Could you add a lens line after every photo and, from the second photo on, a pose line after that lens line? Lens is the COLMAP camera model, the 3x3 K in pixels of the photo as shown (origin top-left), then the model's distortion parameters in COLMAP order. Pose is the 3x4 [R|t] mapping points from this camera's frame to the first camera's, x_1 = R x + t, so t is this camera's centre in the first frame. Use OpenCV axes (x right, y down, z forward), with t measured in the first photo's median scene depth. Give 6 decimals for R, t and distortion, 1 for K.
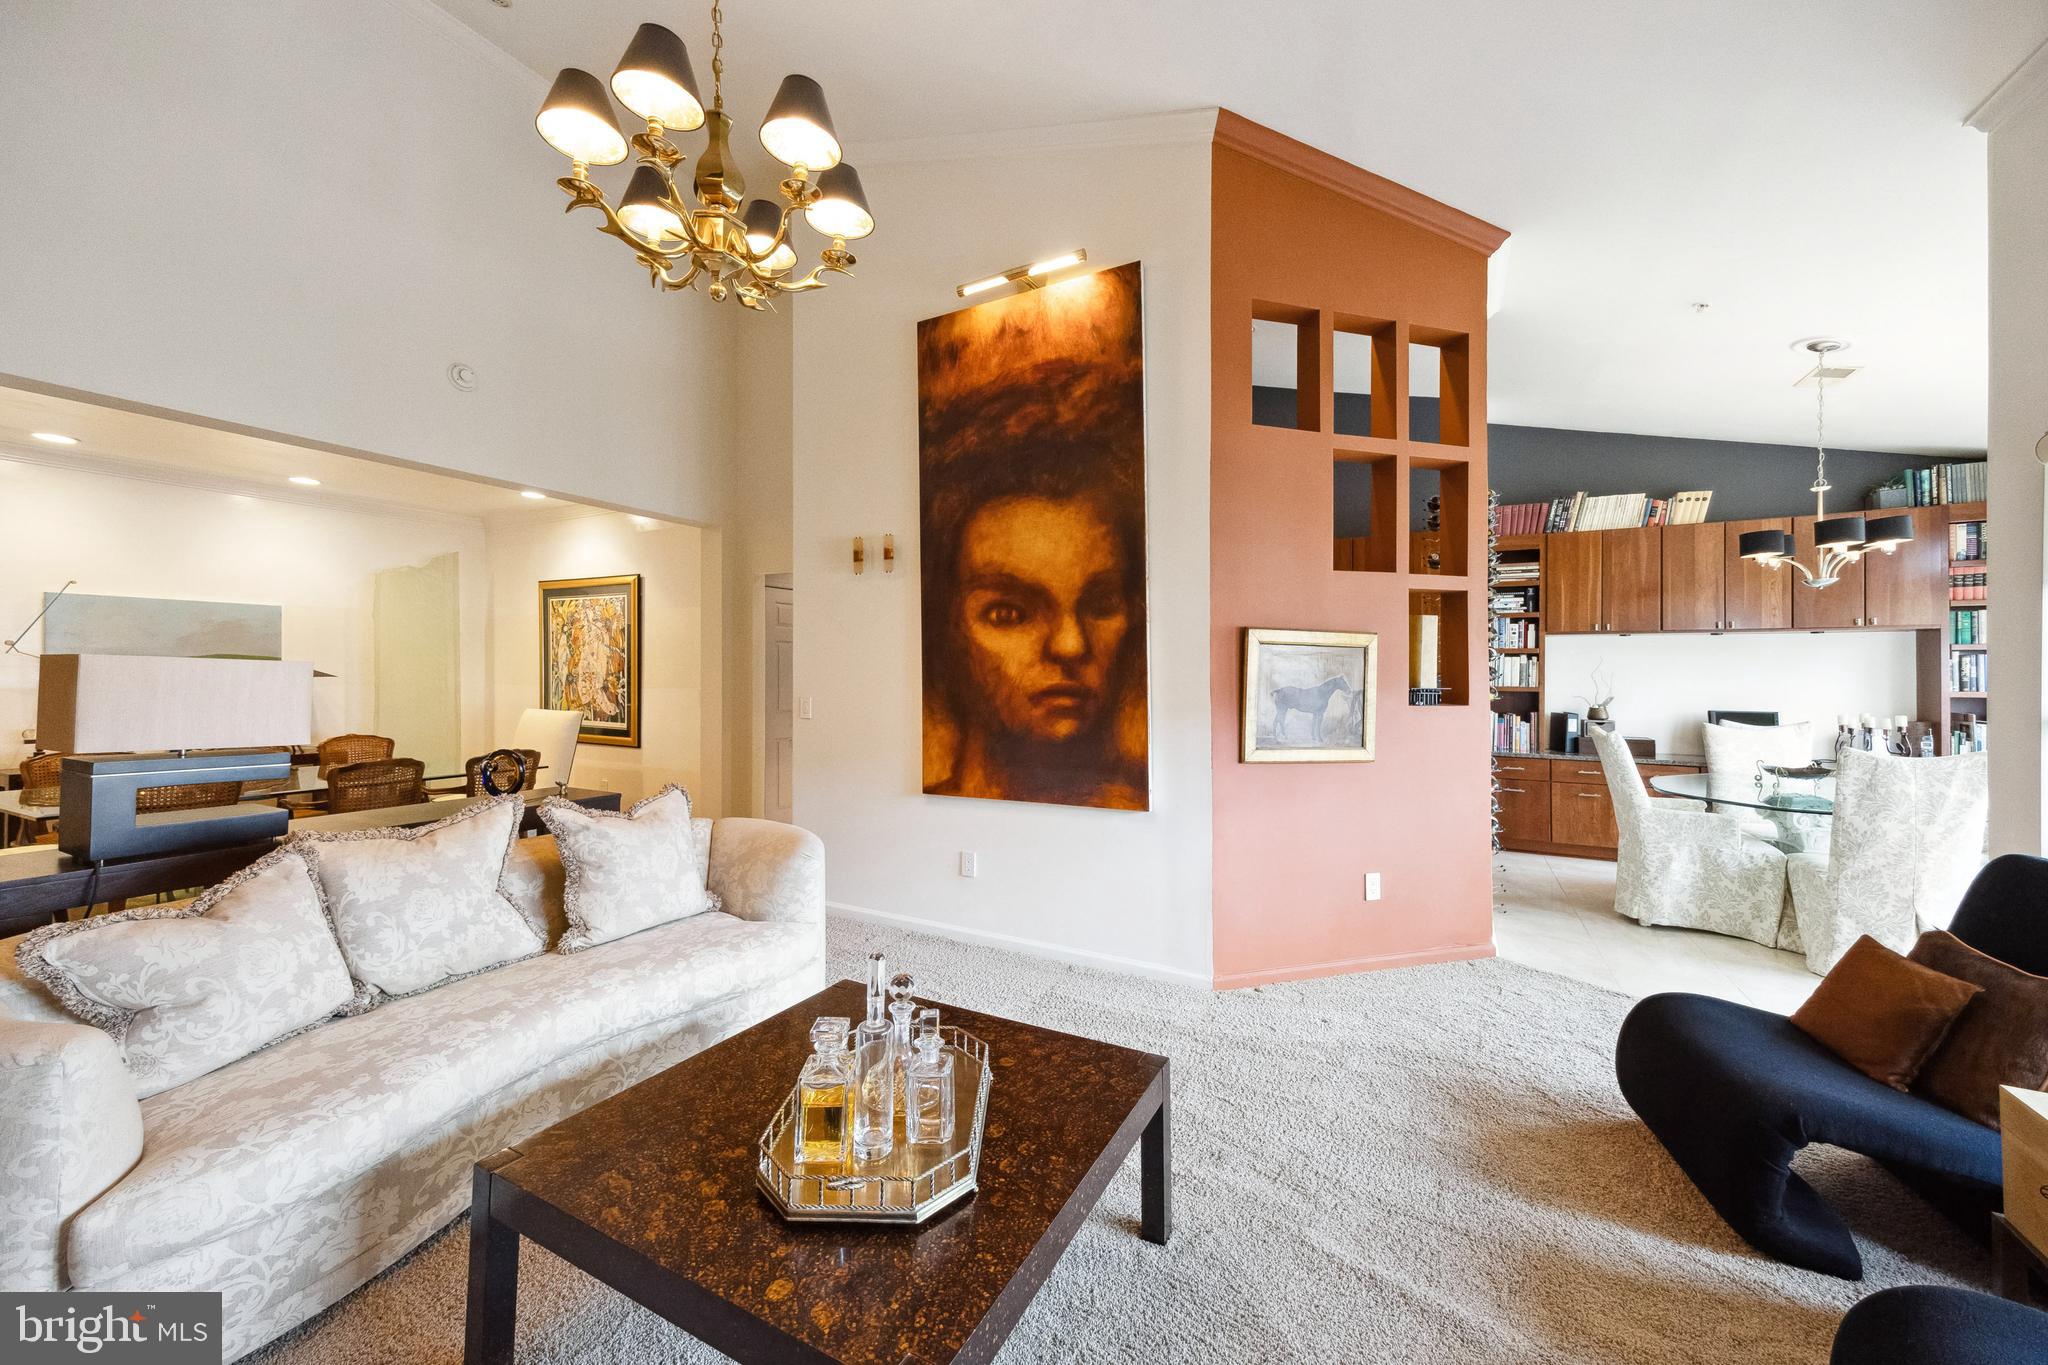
lens RADIAL K [[790.9, 0, 1006.6], [0, 790.9, 674.1], [0, 0, 1]] dist [0.006597, -0.000177]
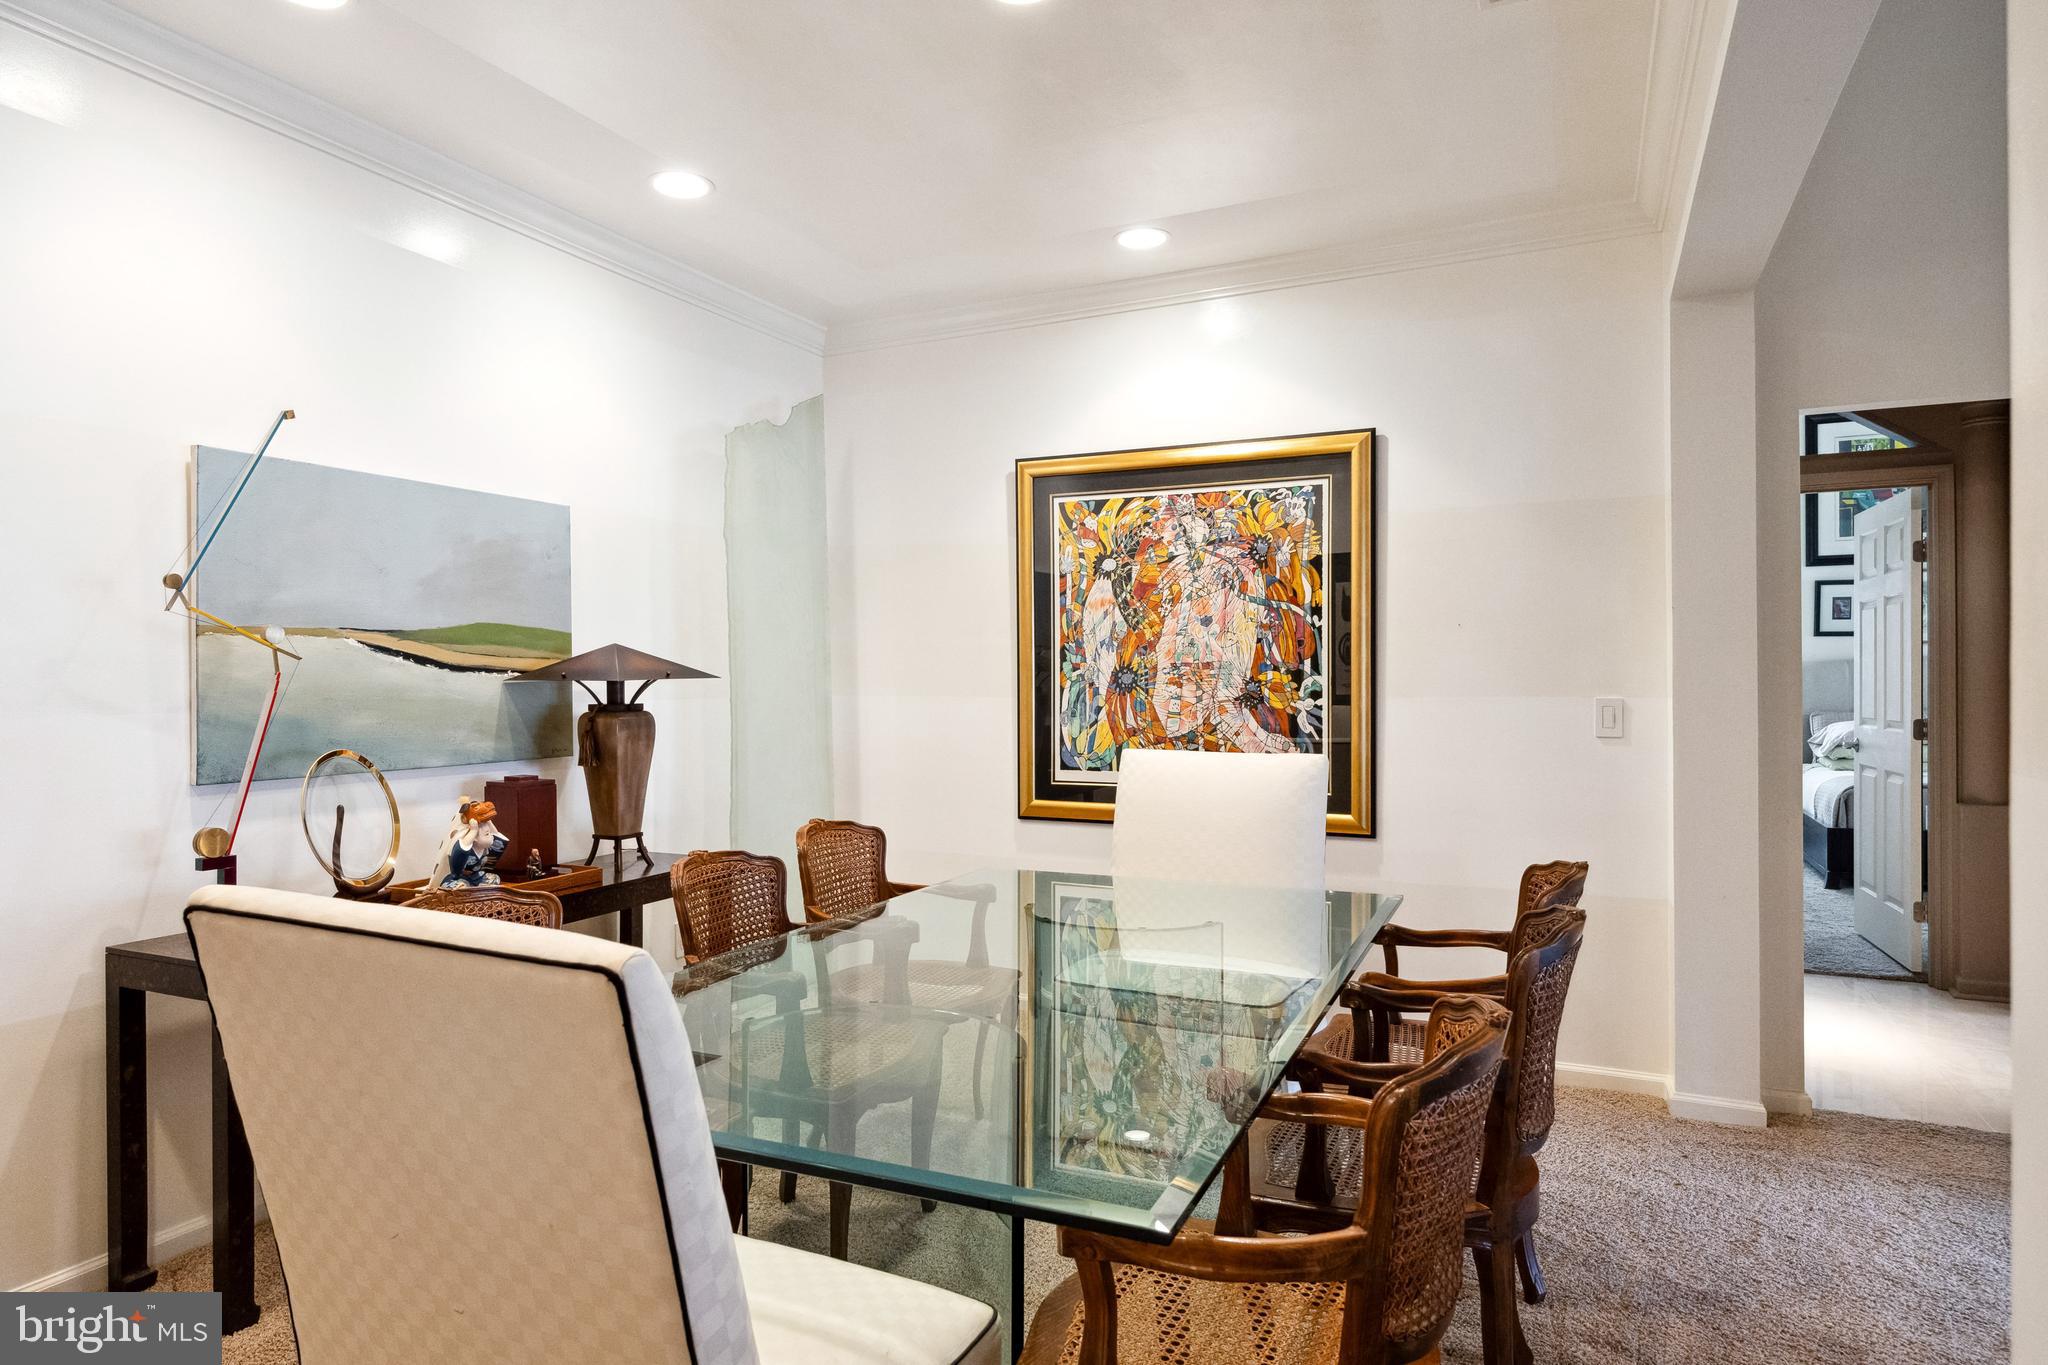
lens RADIAL K [[1214.6, 0, 1019.1], [0, 1214.6, 676.9], [0, 0, 1]] dist [0.006263, 0.000907]
pose [[0.997685, -0.013395, 0.066669, -1.100361], [0.013623, 0.999903, -0.002969, 0.009438], [-0.066623, 0.003870, 0.997771, 0.574051]]
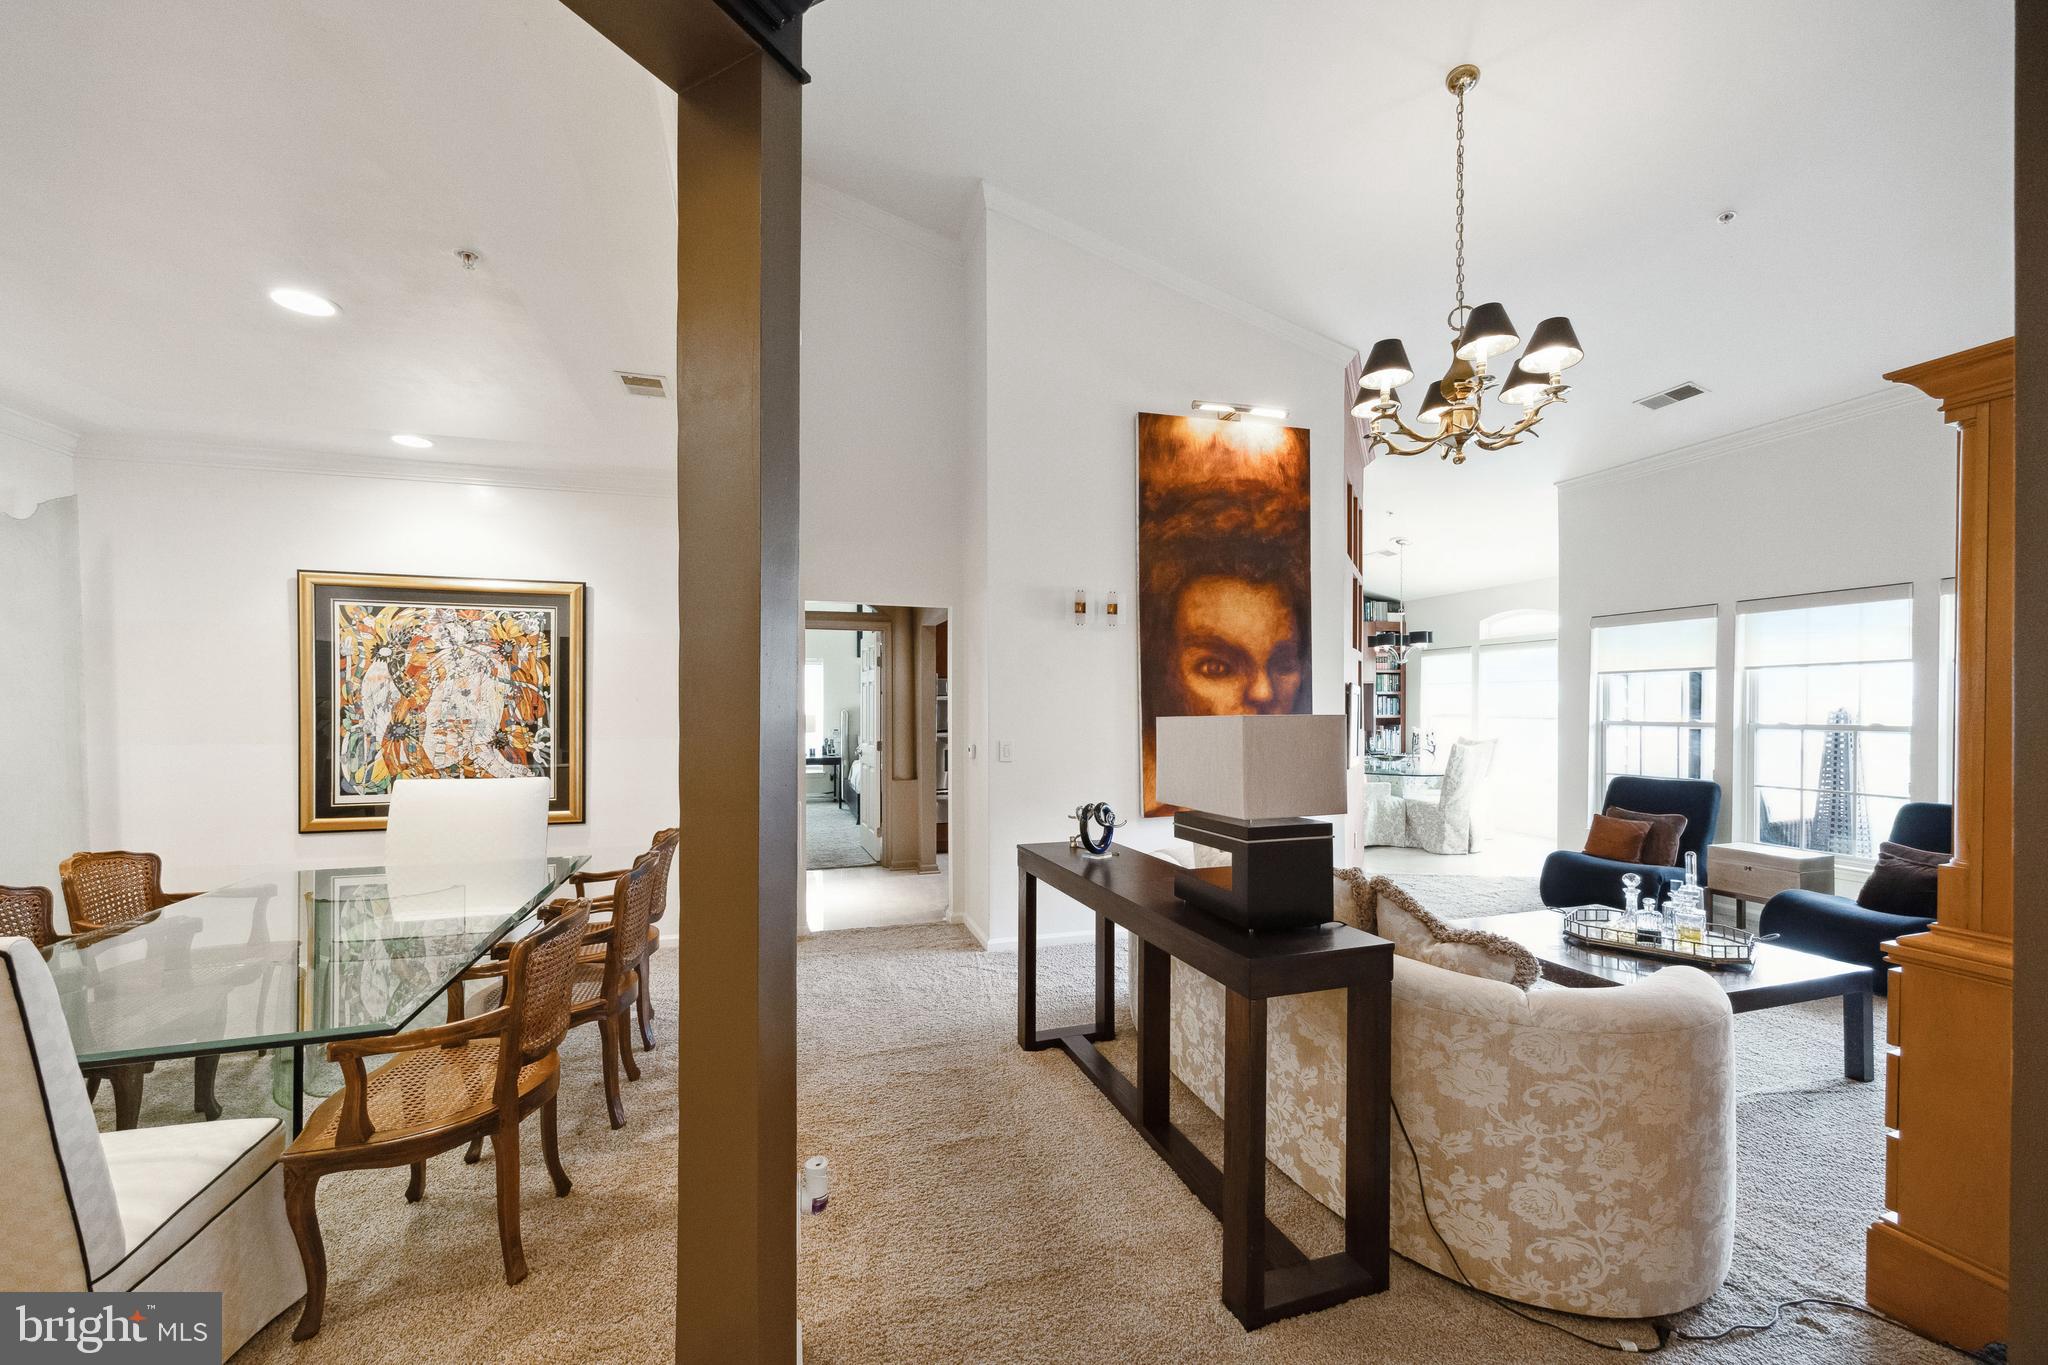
lens RADIAL K [[790.9, 0, 1023.0], [0, 790.9, 707.7], [0, 0, 1]] dist [0.006597, -0.000177]
pose [[0.692774, -0.011185, 0.721068, -1.117001], [0.007021, 0.999937, 0.008766, -0.024996], [-0.721121, -0.001011, 0.692809, 0.334755]]
